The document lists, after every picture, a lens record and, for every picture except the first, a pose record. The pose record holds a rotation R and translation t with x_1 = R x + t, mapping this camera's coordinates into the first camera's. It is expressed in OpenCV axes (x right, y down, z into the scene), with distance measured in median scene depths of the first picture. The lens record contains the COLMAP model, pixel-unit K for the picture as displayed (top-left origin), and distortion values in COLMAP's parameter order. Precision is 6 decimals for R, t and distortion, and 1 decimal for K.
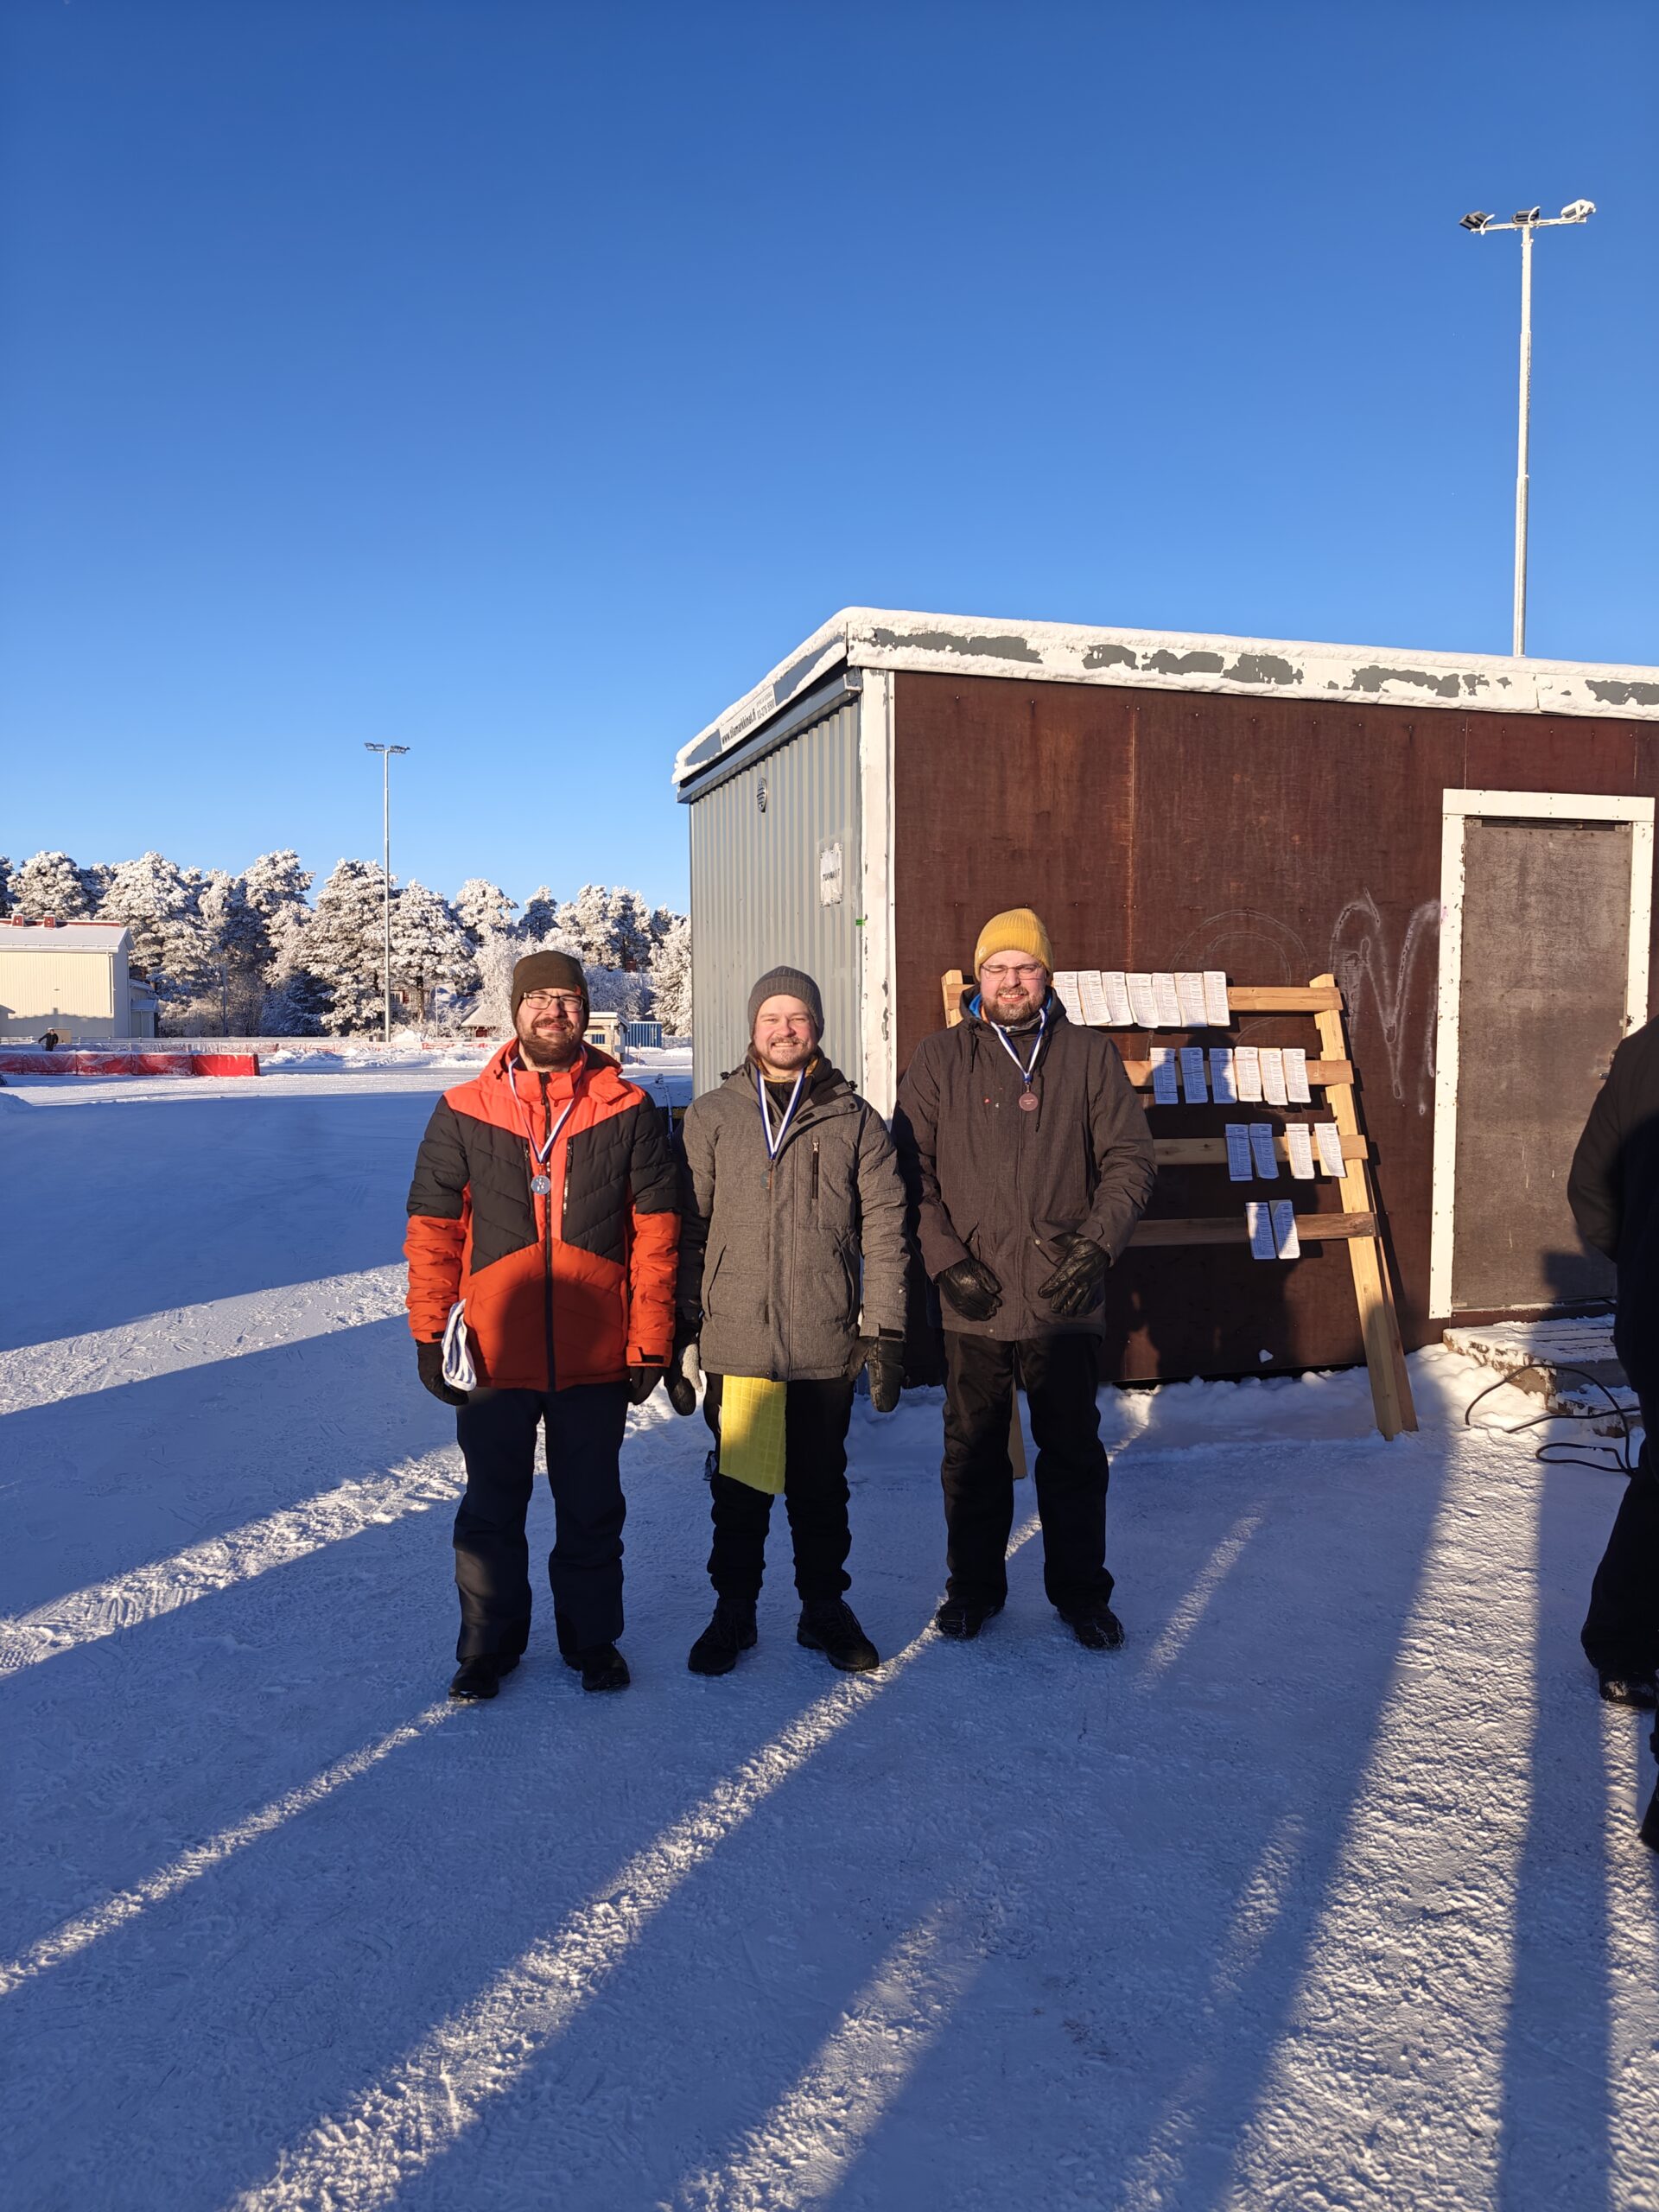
lens RADIAL K [[1512.6, 0, 819.4], [0, 1512.6, 1090.4], [0, 0, 1]] dist [0.032113, -0.034472]
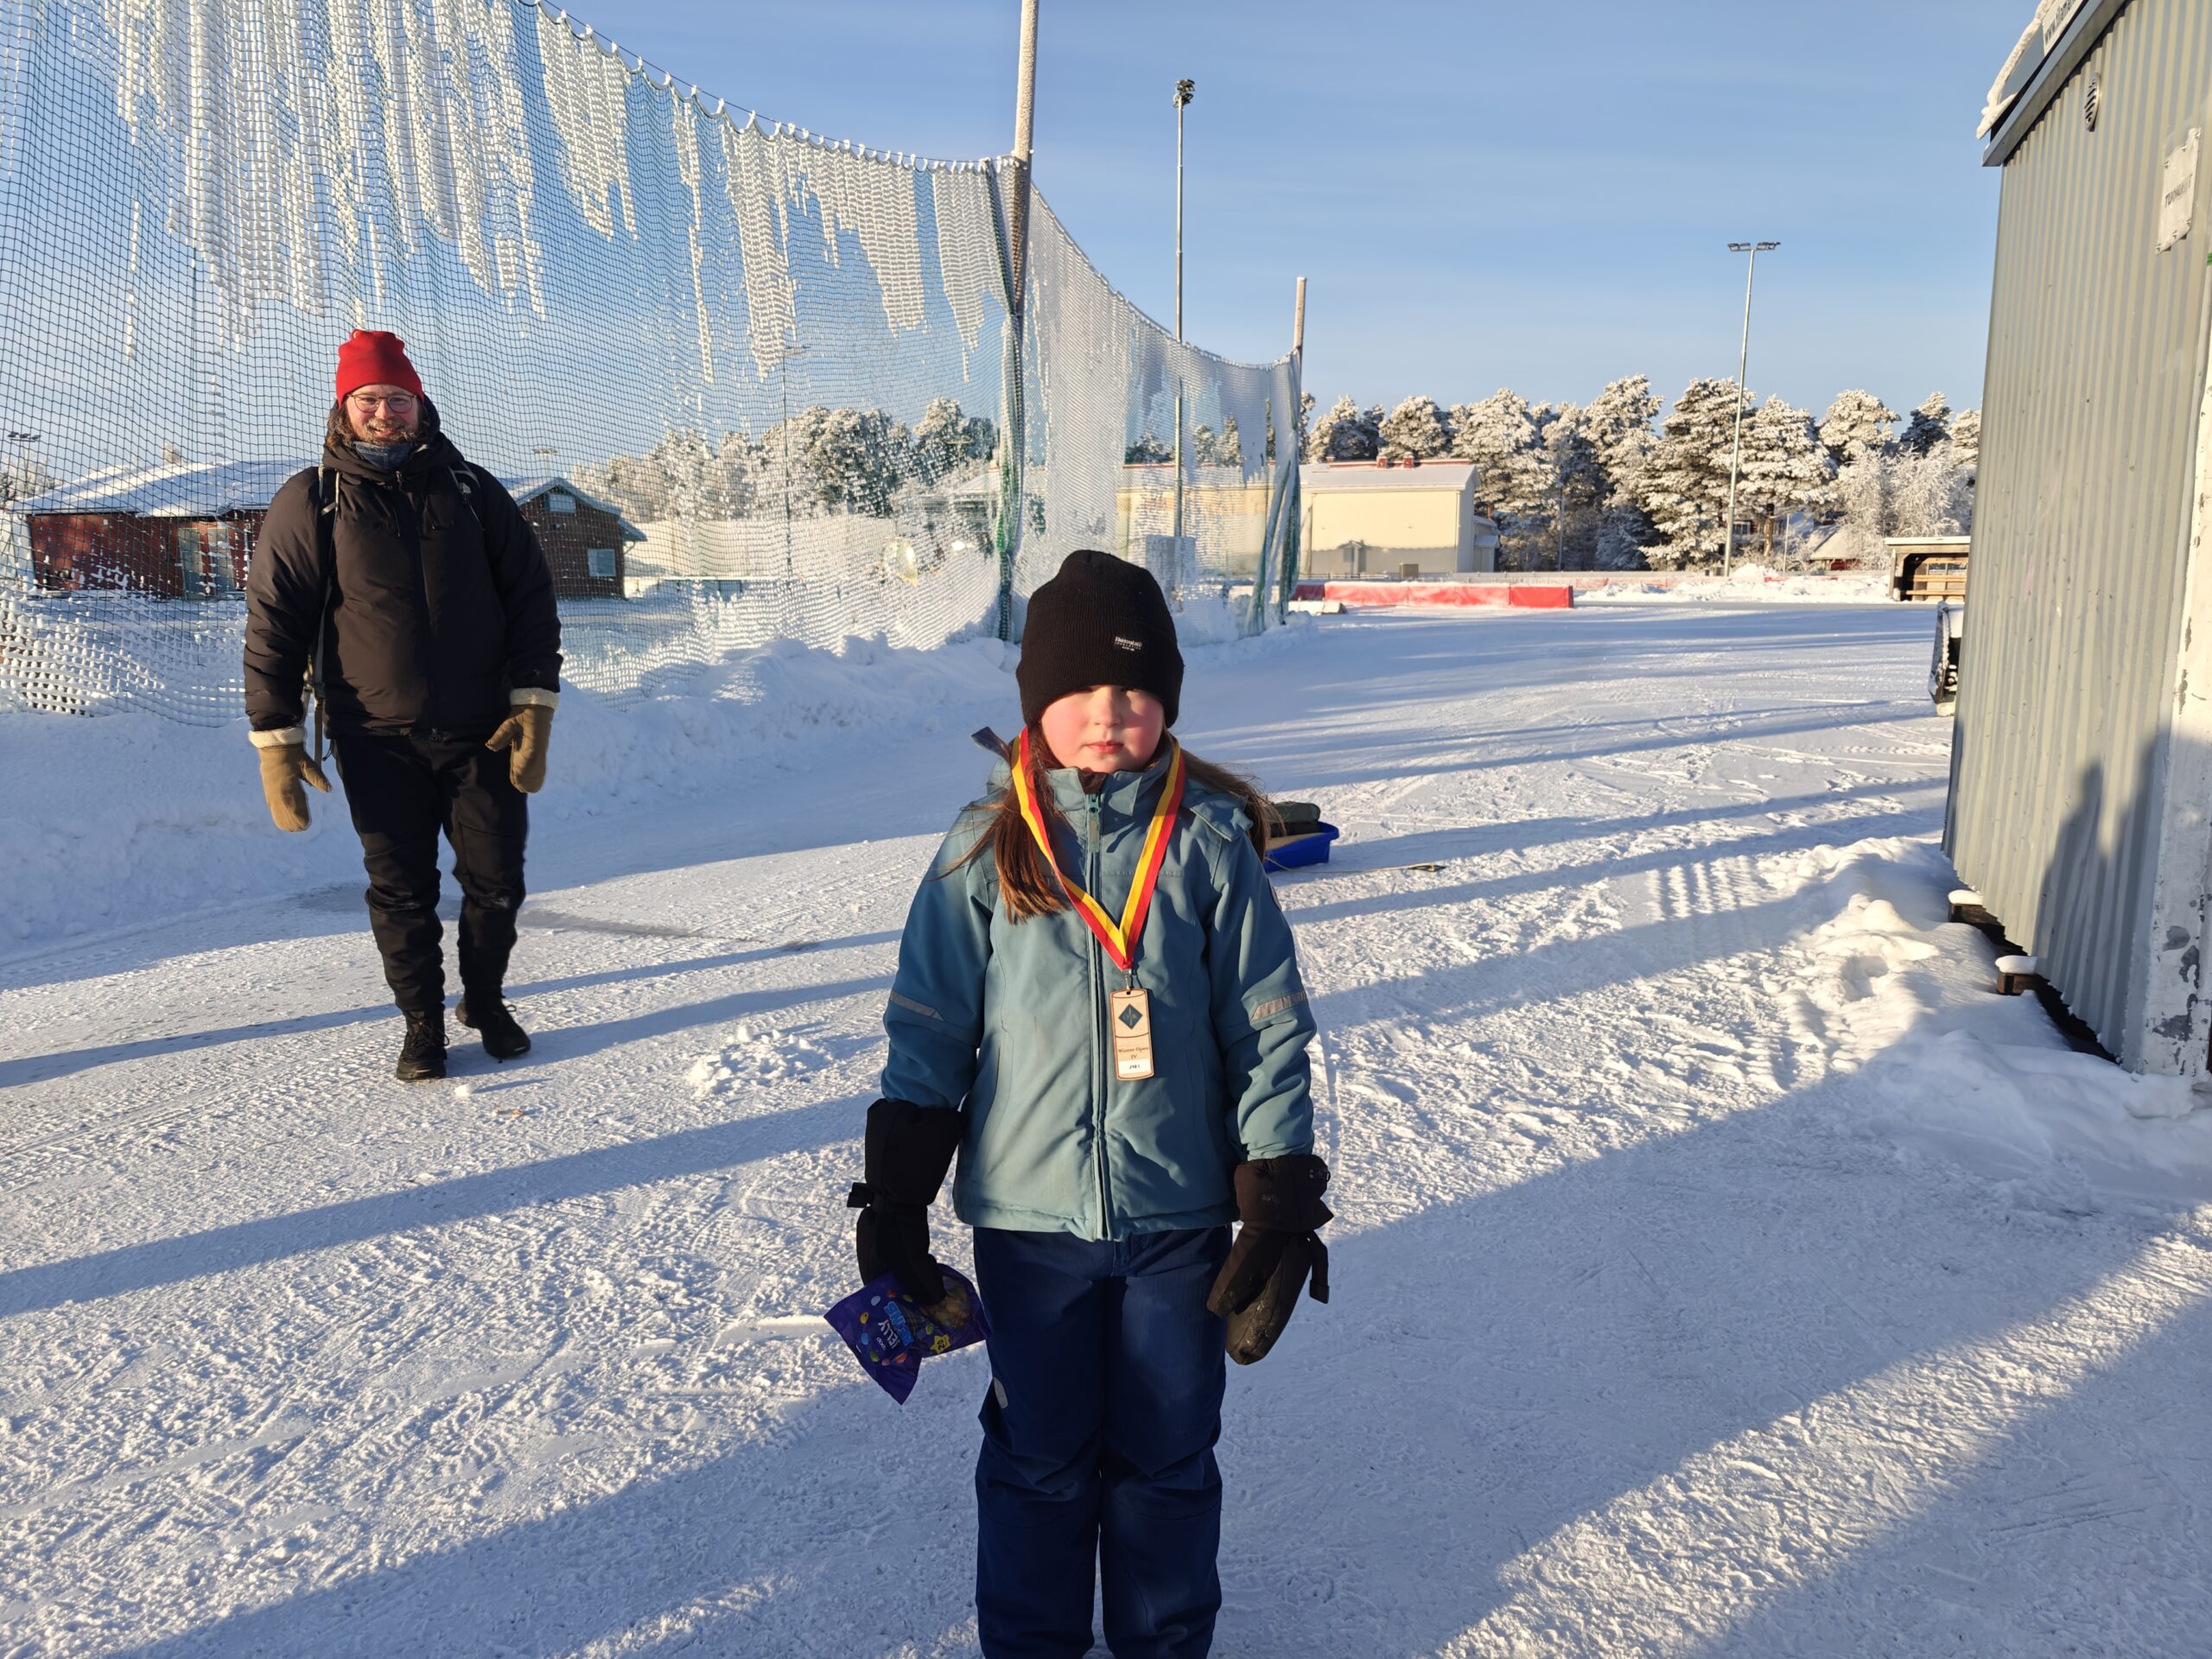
lens RADIAL K [[1518.0, 0, 1094.3], [0, 1518.0, 844.2], [0, 0, 1]] dist [0.041688, -0.043491]
pose [[0.784513, 0.109057, -0.610447, 0.065327], [-0.022635, 0.988794, 0.147559, 0.028345], [0.619699, -0.101944, 0.778191, 0.254437]]
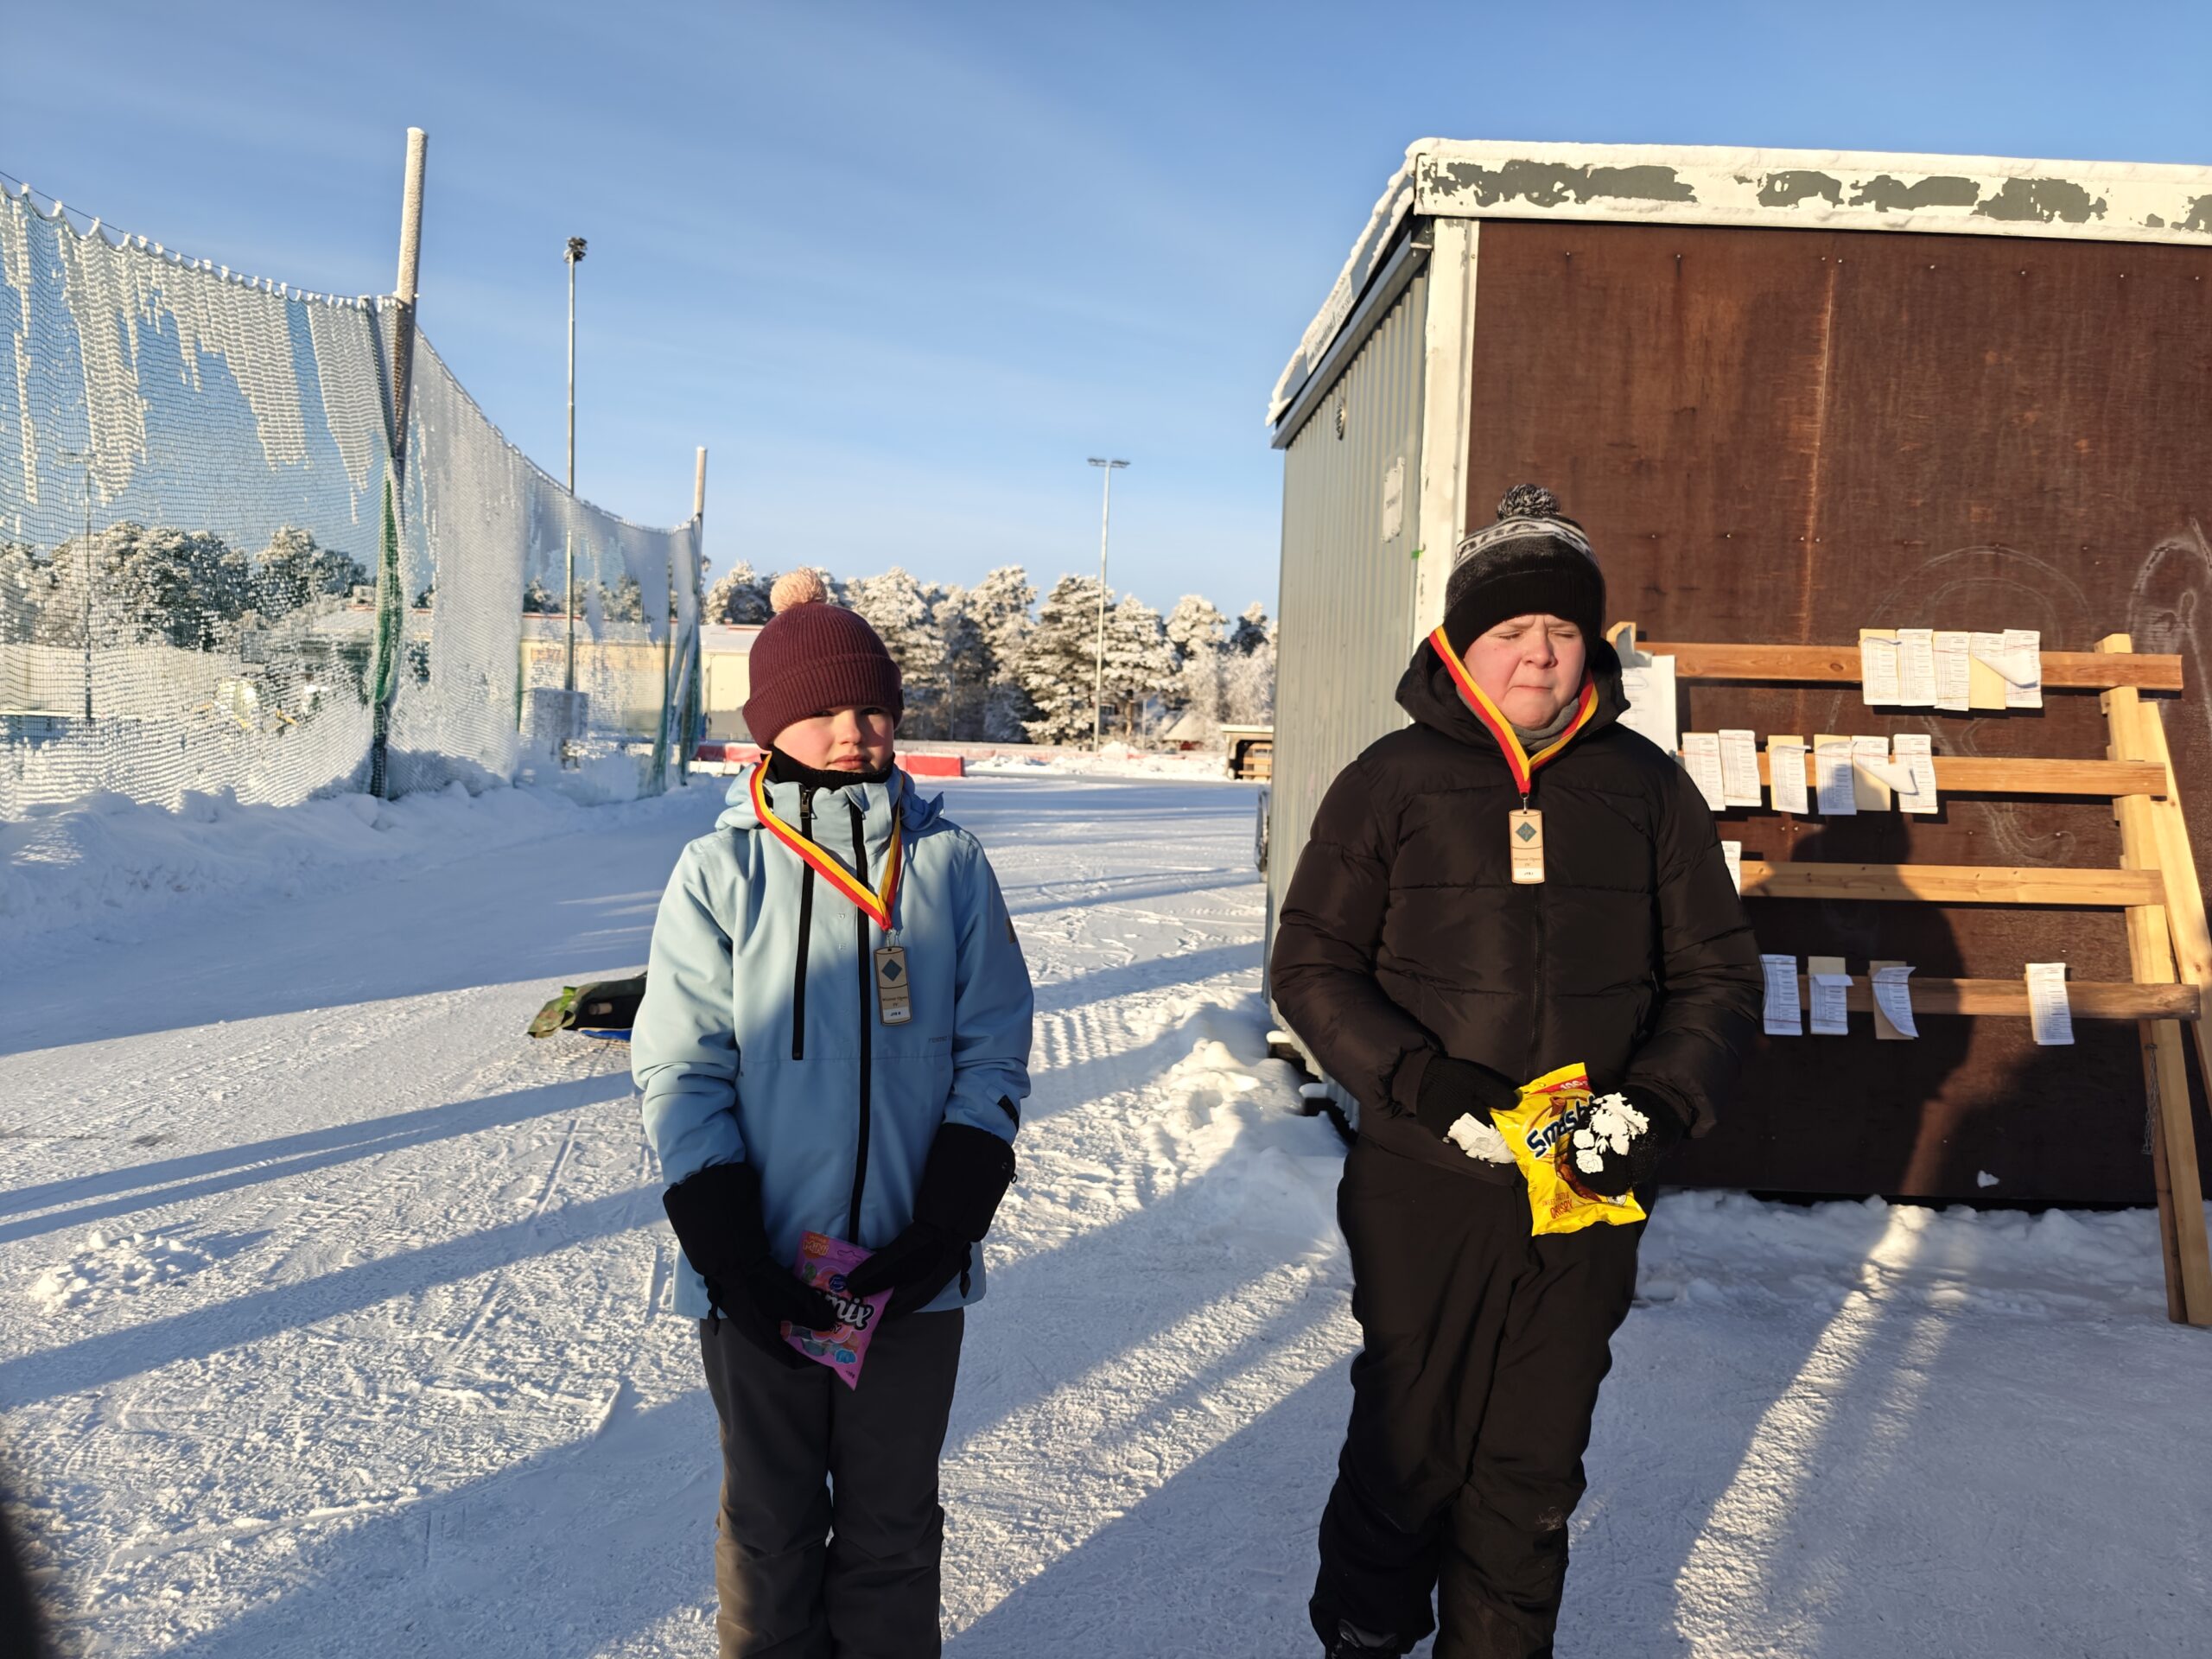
lens RADIAL K [[1522.6, 0, 1085.0], [0, 1522.6, 842.9], [0, 0, 1]] dist [0.056863, -0.057851]
pose [[0.957686, 0.054236, -0.282660, 0.087247], [-0.048134, 0.998434, 0.028492, 0.018285], [0.283763, -0.013681, 0.958797, 0.192254]]
